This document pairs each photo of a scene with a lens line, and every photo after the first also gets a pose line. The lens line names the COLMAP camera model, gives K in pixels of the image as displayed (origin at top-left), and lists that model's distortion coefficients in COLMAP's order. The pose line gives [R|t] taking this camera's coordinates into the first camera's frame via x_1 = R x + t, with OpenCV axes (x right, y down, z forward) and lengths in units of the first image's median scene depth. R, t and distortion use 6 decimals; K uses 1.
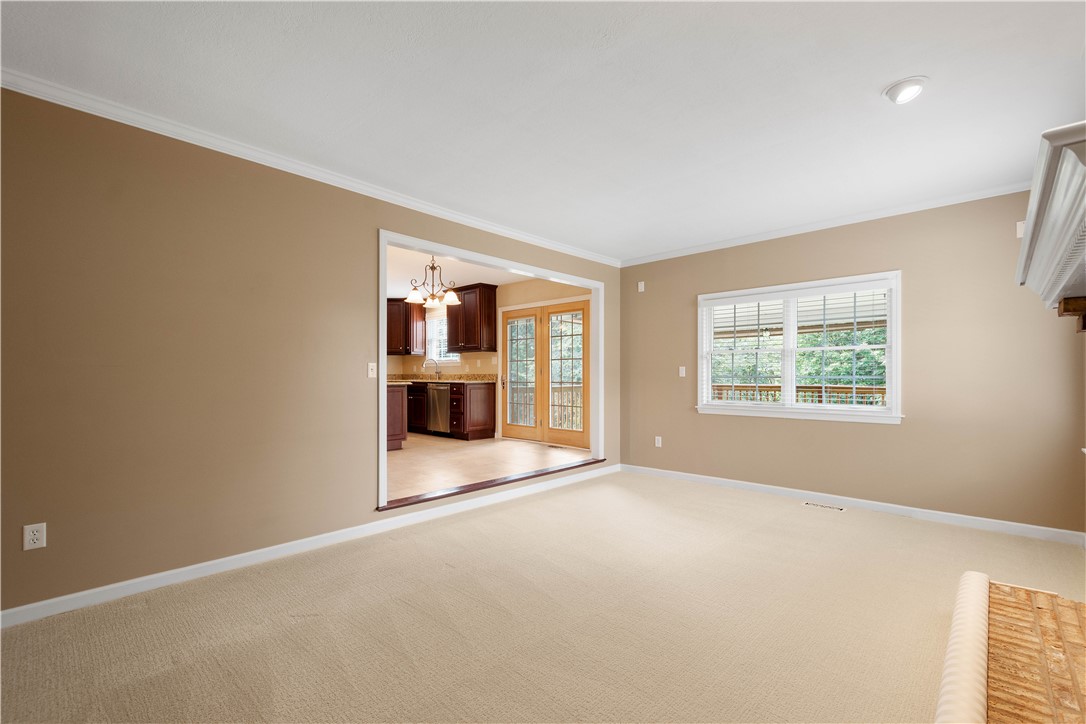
lens RADIAL K [[480.4, 0, 542.2], [0, 480.4, 376.1], [0, 0, 1]] dist [0.006224, -0.000114]
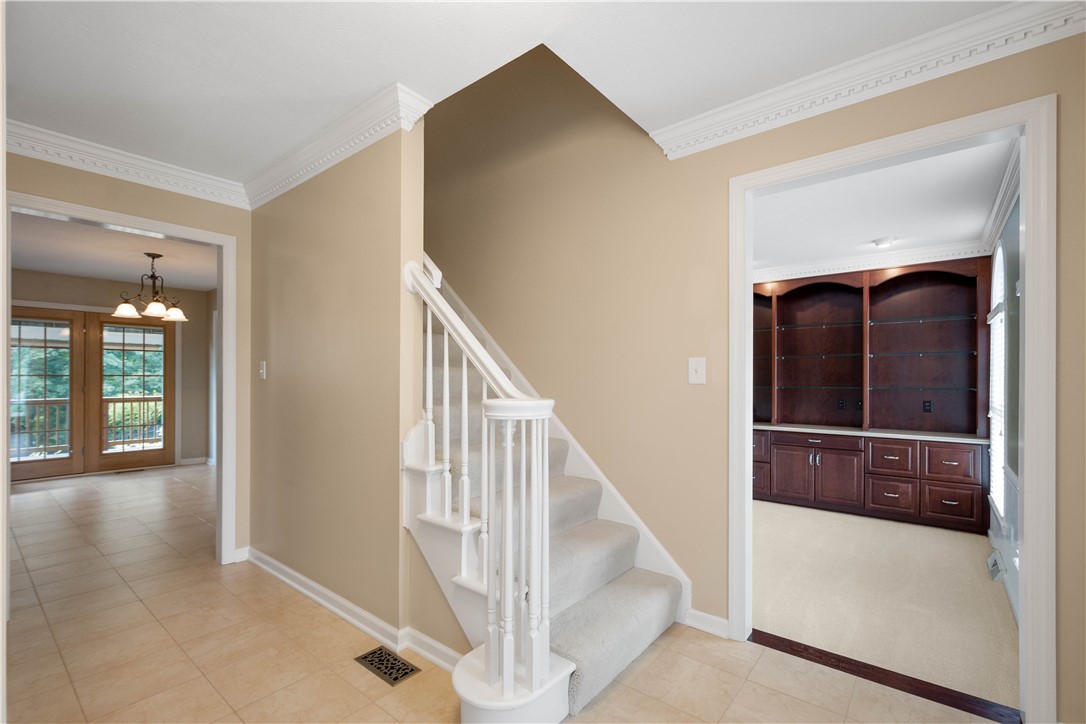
lens RADIAL K [[480.4, 0, 542.2], [0, 480.4, 376.1], [0, 0, 1]] dist [0.006224, -0.000114]
pose [[-0.077507, 0.004653, 0.996981, -0.825707], [0.000153, 0.999989, -0.004656, -0.025930], [-0.996992, -0.000209, -0.077507, 0.248937]]
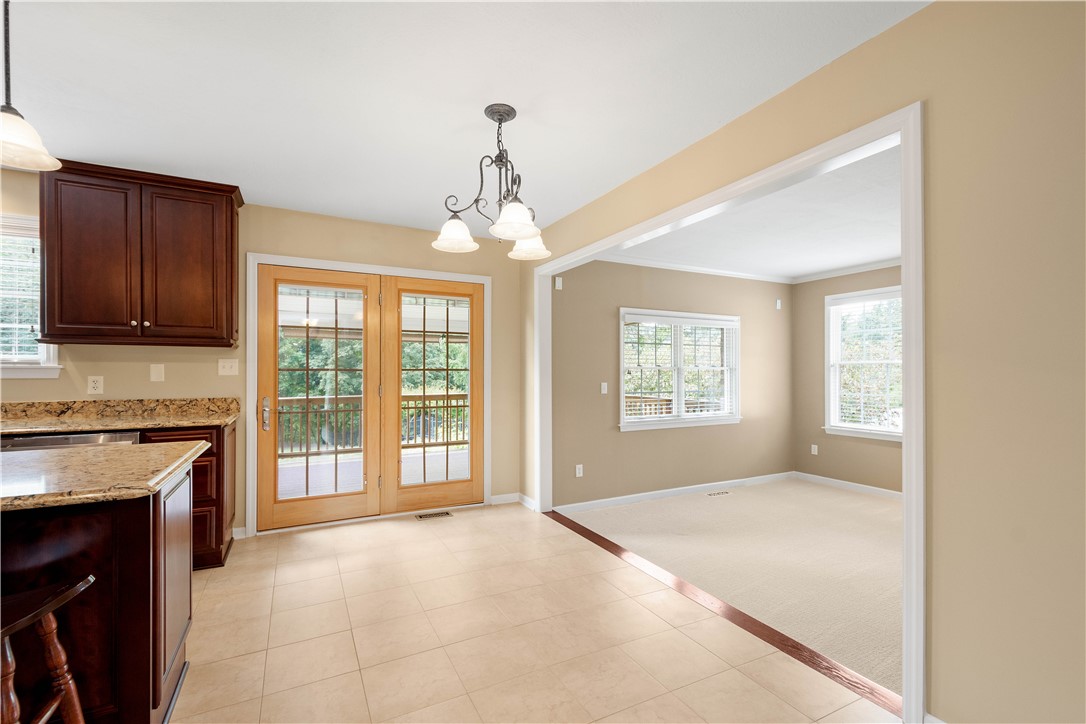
lens RADIAL K [[476.4, 0, 542.0], [0, 476.4, 369.9], [0, 0, 1]] dist [0.002555, 0.000007]
pose [[0.325794, 0.004982, 0.945428, -0.428580], [0.000890, 0.999984, -0.005576, -0.027556], [-0.945440, 0.002658, 0.325785, 0.586046]]
